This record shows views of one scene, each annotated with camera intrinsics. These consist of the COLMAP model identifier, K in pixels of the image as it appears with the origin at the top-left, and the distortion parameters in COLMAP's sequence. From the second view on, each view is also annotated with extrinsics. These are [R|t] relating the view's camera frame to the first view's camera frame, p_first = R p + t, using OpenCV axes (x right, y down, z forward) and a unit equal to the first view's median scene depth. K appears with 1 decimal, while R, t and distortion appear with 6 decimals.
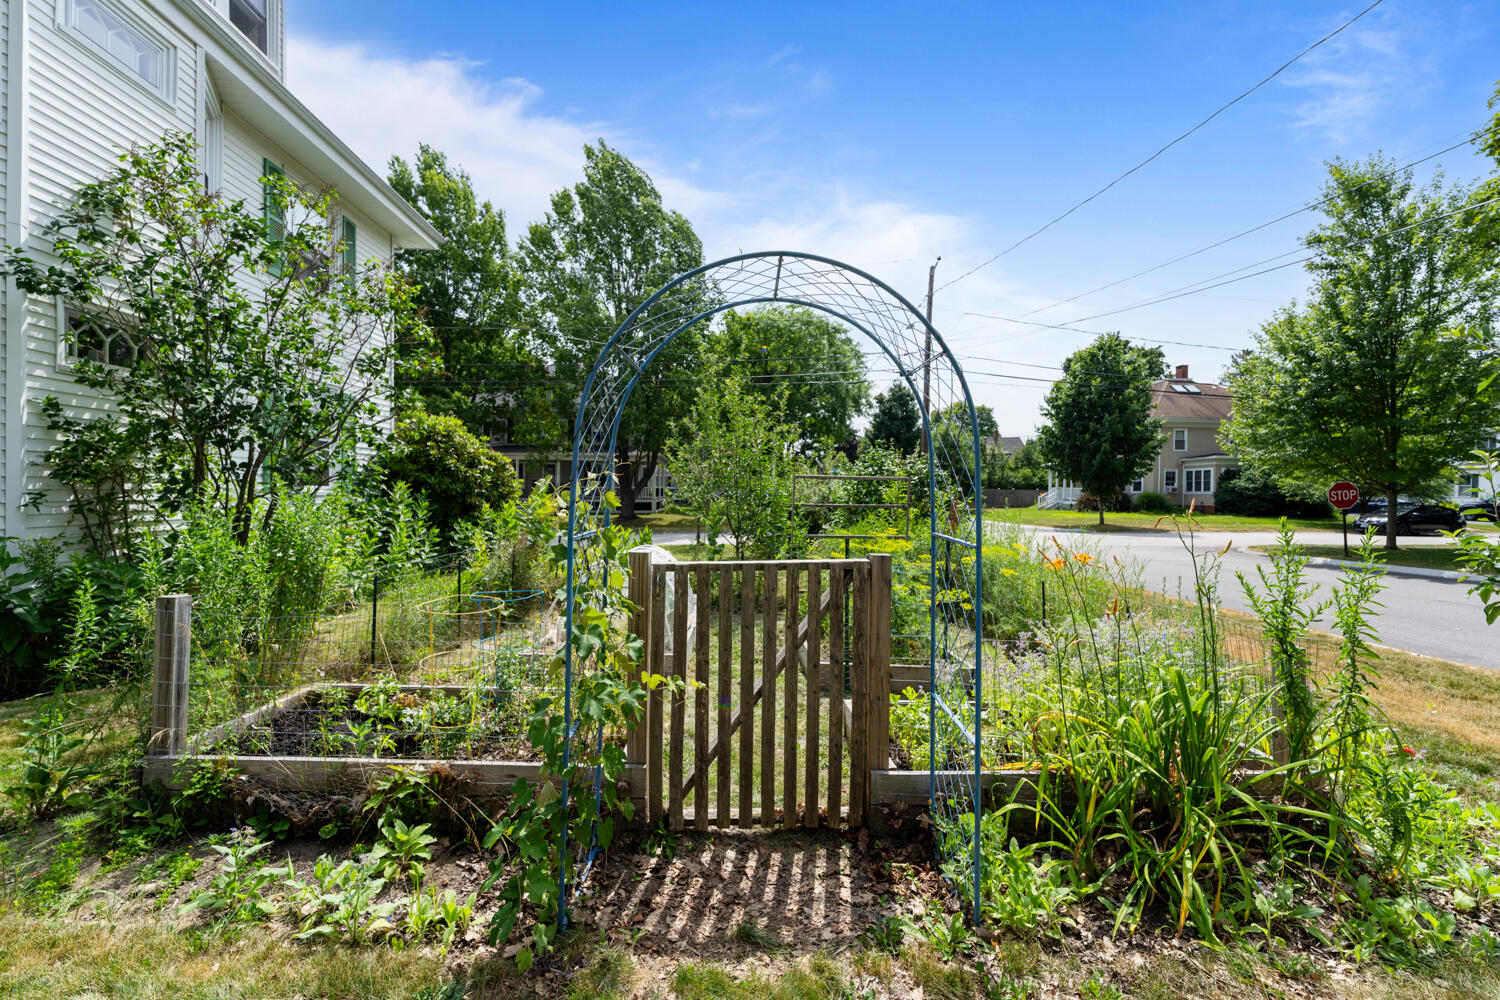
lens RADIAL K [[596.8, 0, 744.0], [0, 596.8, 503.6], [0, 0, 1]] dist [0.002333, -0.000150]
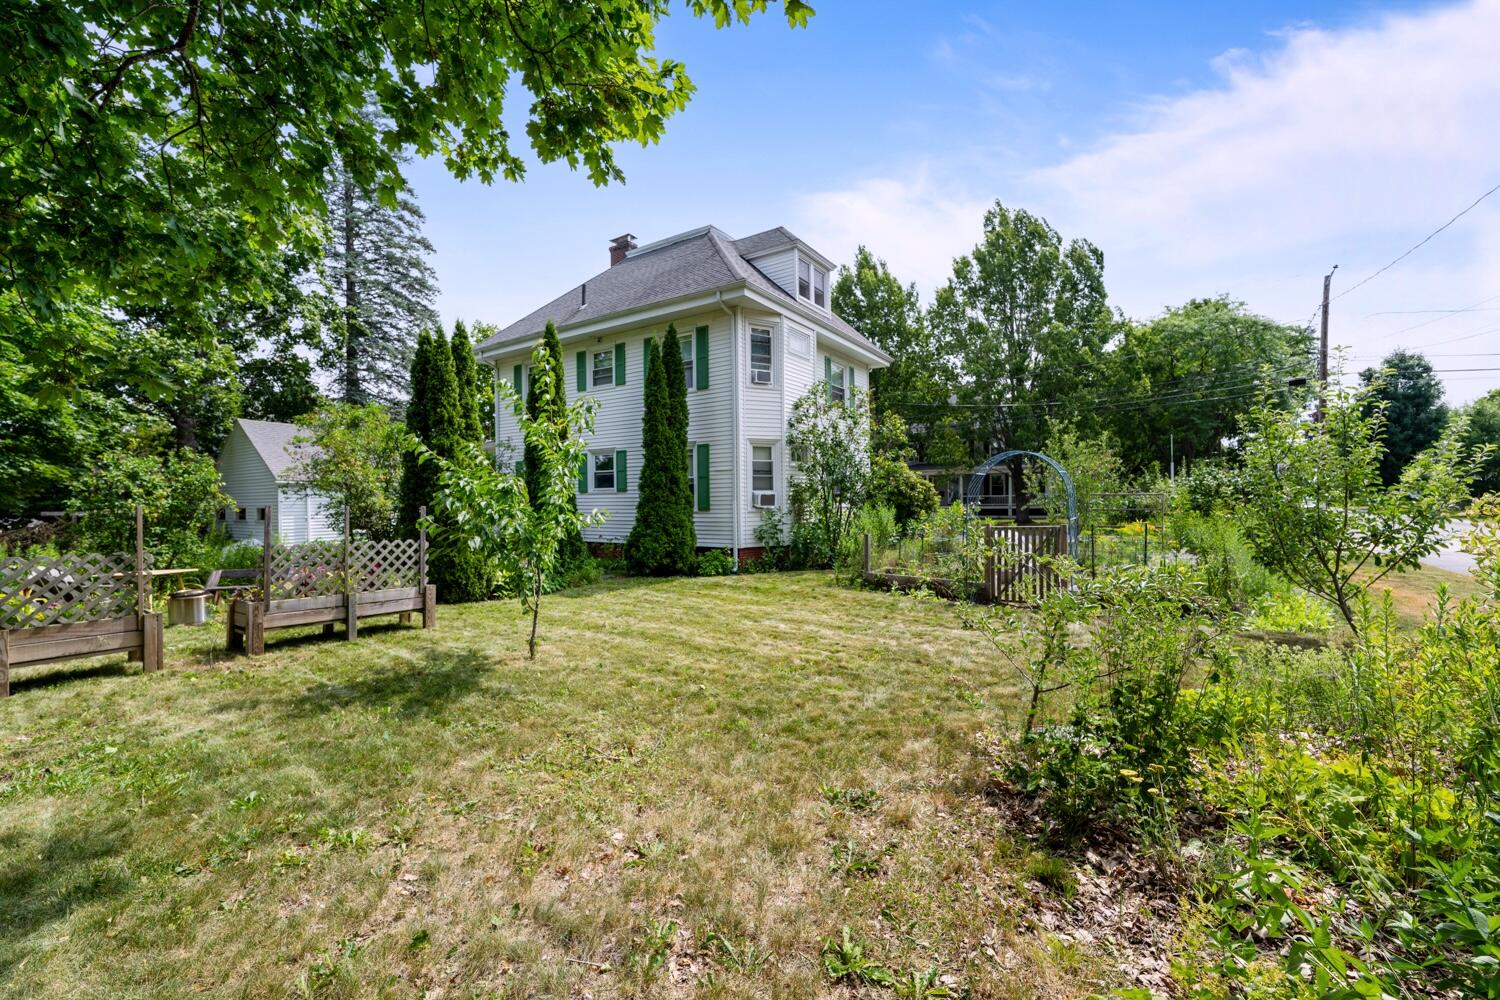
lens RADIAL K [[596.8, 0, 745.3], [0, 596.8, 510.6], [0, 0, 1]] dist [0.002333, -0.000150]
pose [[0.796747, -0.011963, -0.604195, 0.080959], [0.012013, 0.999920, -0.003956, 0.000251], [0.604194, -0.004106, 0.796827, -0.264930]]
